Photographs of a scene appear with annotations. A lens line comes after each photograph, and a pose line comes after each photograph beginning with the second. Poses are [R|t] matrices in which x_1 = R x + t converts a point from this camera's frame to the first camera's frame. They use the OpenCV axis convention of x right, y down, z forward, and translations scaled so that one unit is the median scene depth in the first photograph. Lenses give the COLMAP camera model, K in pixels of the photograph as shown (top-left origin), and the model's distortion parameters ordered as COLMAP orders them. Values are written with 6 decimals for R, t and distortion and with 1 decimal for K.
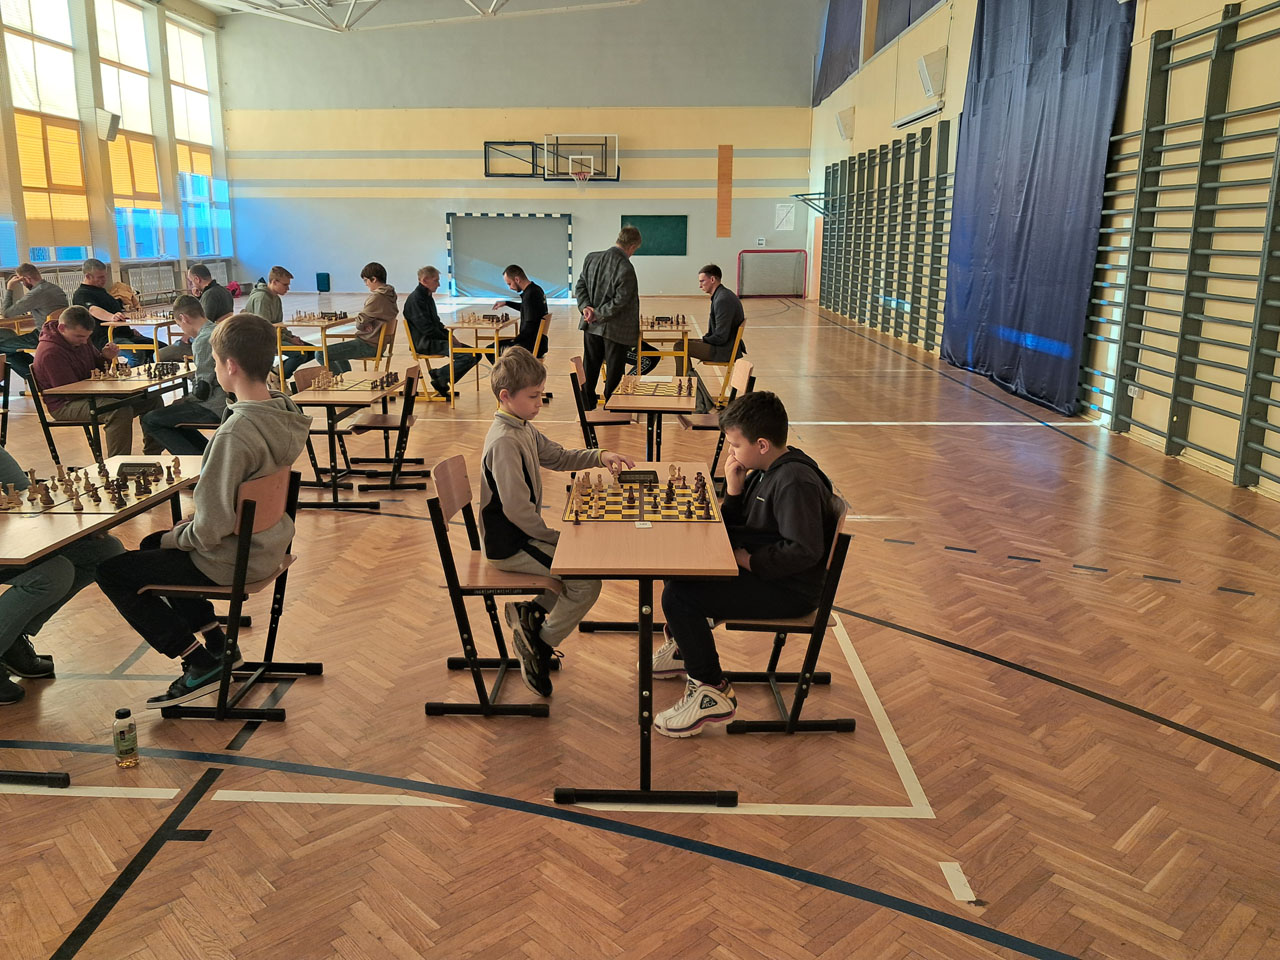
lens RADIAL K [[1013.6, 0, 606.9], [0, 1013.6, 480.5], [0, 0, 1]] dist [0.026691, -0.037057]
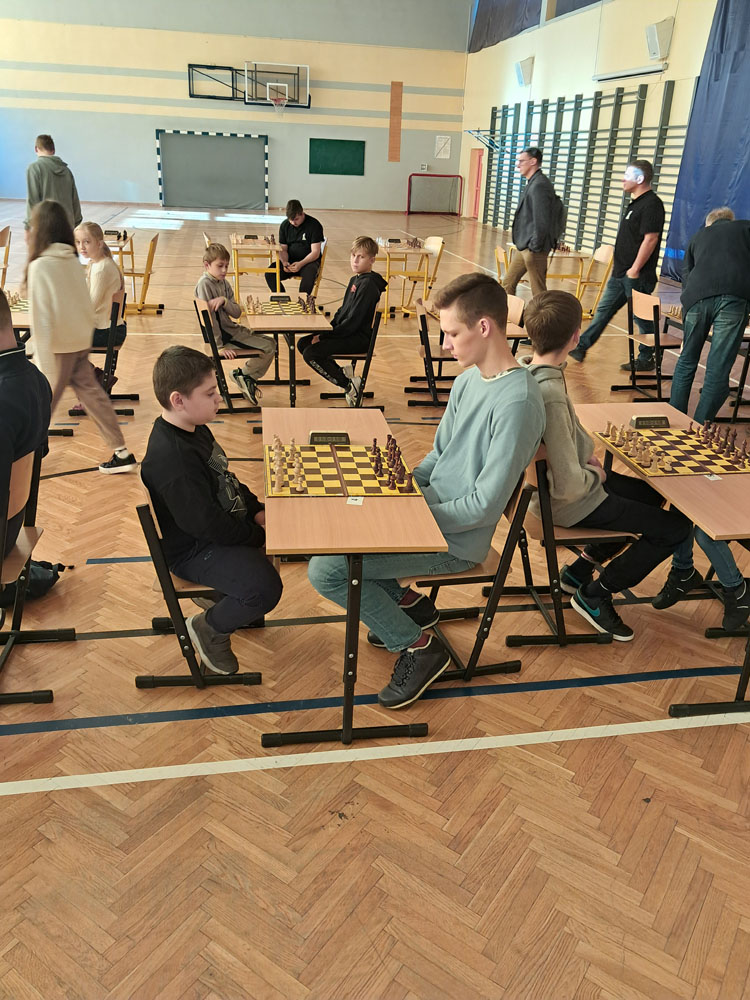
lens RADIAL K [[791.9, 0, 385.2], [0, 791.9, 487.4], [0, 0, 1]] dist [0.026691, -0.037057]
pose [[0.970219, -0.055507, 0.235784, -0.144738], [0.016371, 0.986192, 0.164798, -0.013422], [-0.241675, -0.156030, 0.957731, 0.032935]]
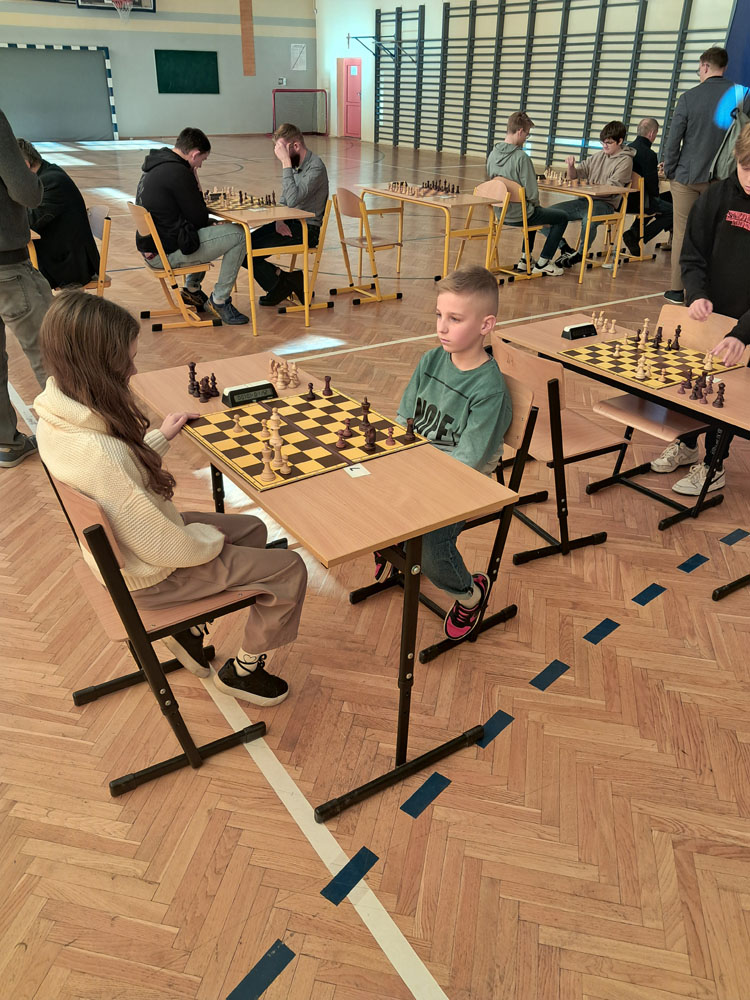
lens RADIAL K [[791.9, 0, 376.8], [0, 791.9, 495.9], [0, 0, 1]] dist [0.026691, -0.037057]
pose [[0.811338, -0.263154, 0.521996, -0.340633], [0.123024, 0.949813, 0.287612, -0.045314], [-0.571485, -0.169133, 0.802994, 0.180072]]
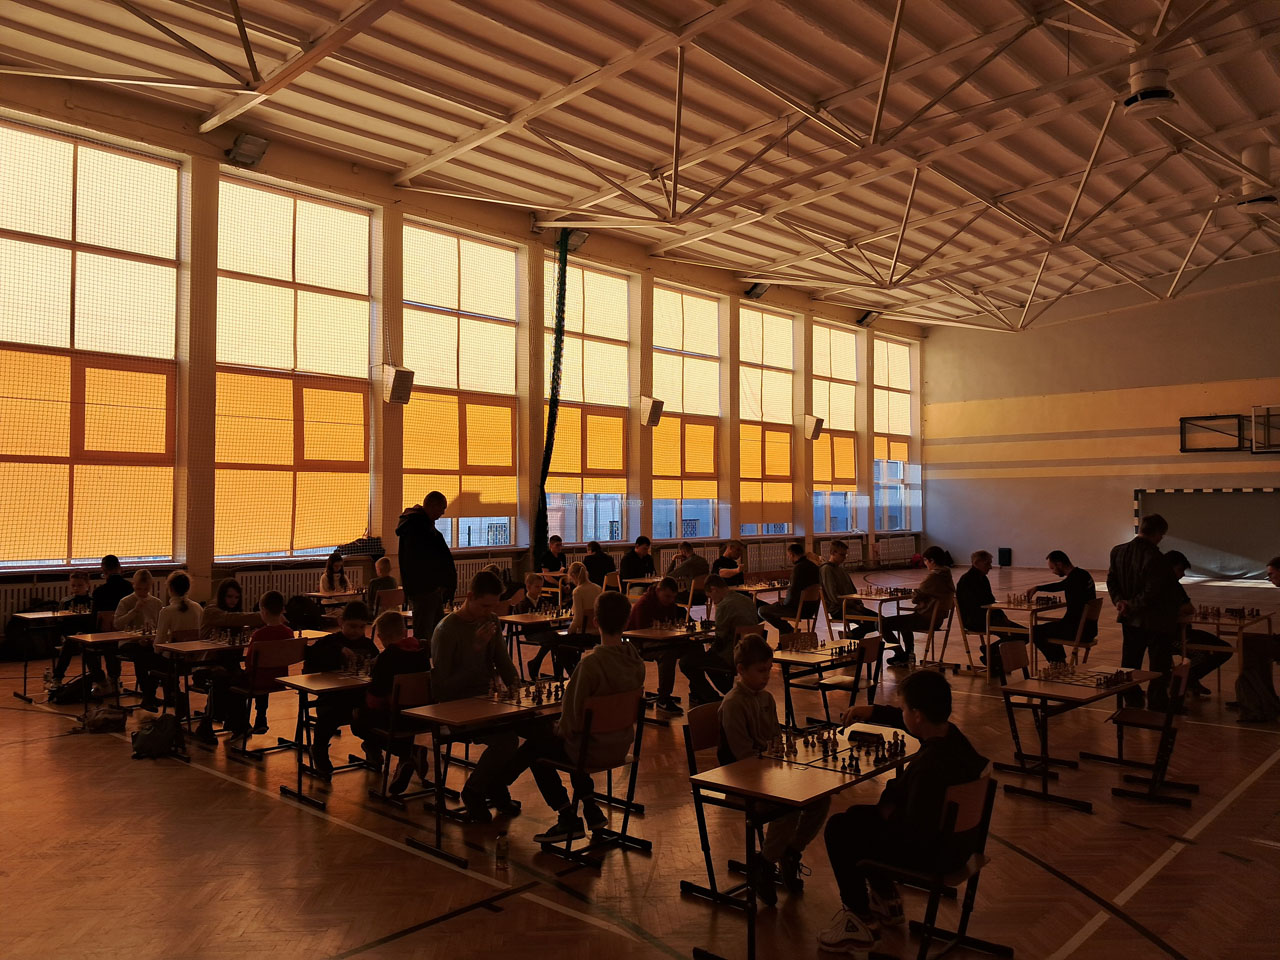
lens RADIAL K [[1013.6, 0, 612.5], [0, 1013.6, 467.2], [0, 0, 1]] dist [0.026691, -0.037057]
pose [[0.763792, -0.027637, -0.644870, 0.089904], [-0.147789, 0.965053, -0.216403, -0.001035], [0.628315, 0.260592, 0.733016, -0.028830]]
